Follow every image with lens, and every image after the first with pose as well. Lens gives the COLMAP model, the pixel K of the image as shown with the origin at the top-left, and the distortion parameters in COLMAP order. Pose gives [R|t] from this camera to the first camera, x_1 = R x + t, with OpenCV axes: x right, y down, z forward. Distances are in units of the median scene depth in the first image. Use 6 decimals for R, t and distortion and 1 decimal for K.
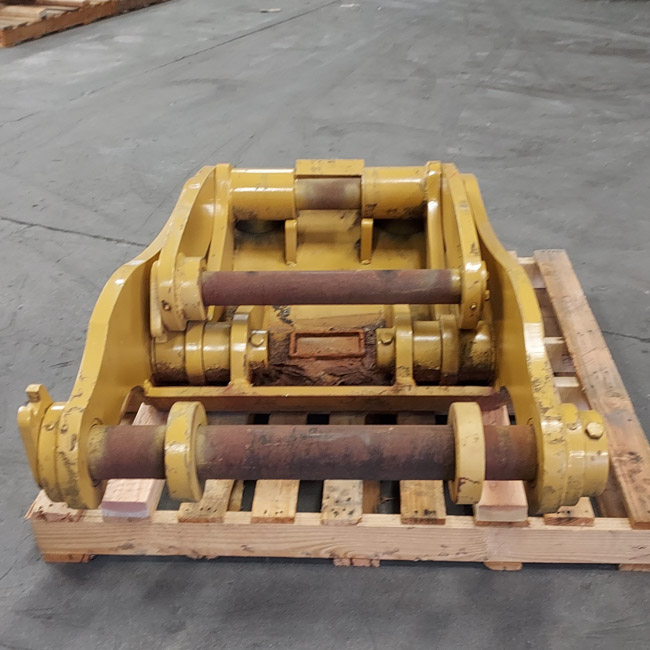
lens RADIAL K [[886.3, 0, 301.2], [0, 886.3, 386.6], [0, 0, 1]] dist [0.092189, -0.147148]
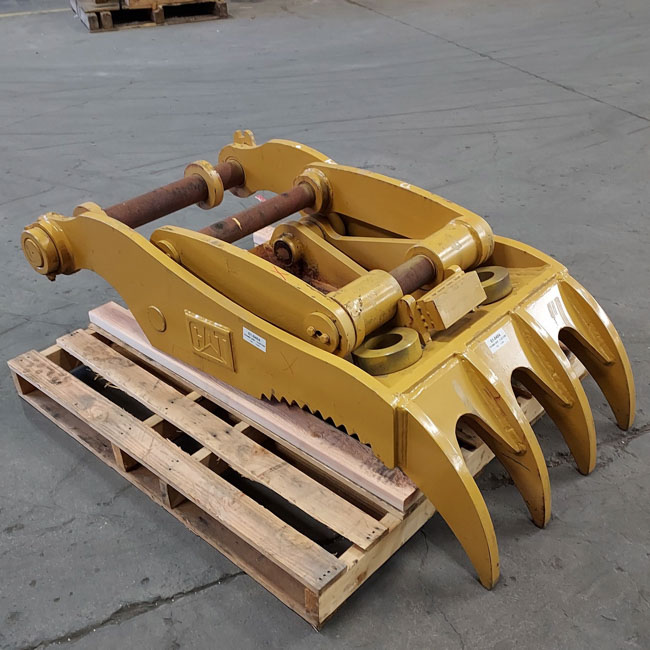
lens RADIAL K [[766.2, 0, 325.0], [0, 766.2, 325.0], [0, 0, 1]] dist [0.051447, -0.038531]
pose [[-0.608308, 0.464947, -0.643262, 0.835091], [-0.391454, 0.529281, 0.752745, -1.009128], [0.690453, 0.709708, -0.139961, 1.378834]]
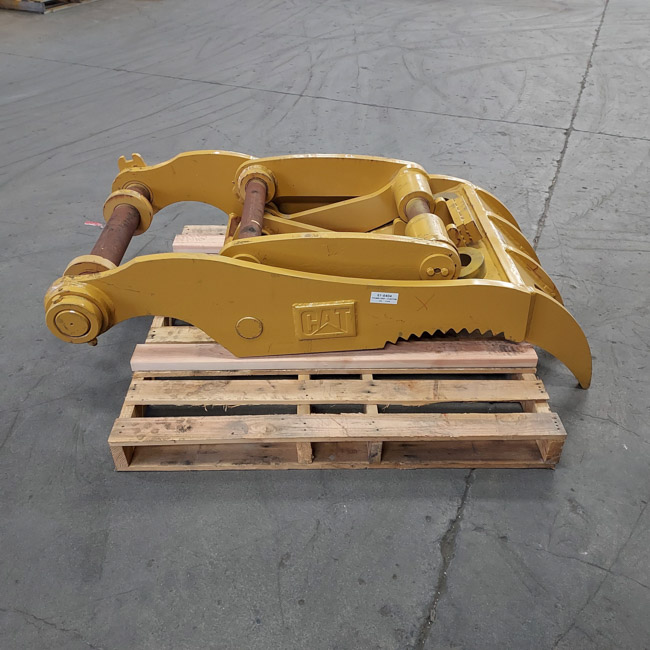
lens RADIAL K [[611.3, 0, 326.7], [0, 611.3, 293.7], [0, 0, 1]] dist [0.044209, -0.017186]
pose [[0.091467, 0.582909, -0.807372, 1.008096], [-0.535719, 0.712253, 0.453543, -0.590843], [0.839428, 0.391041, 0.377423, 0.748884]]
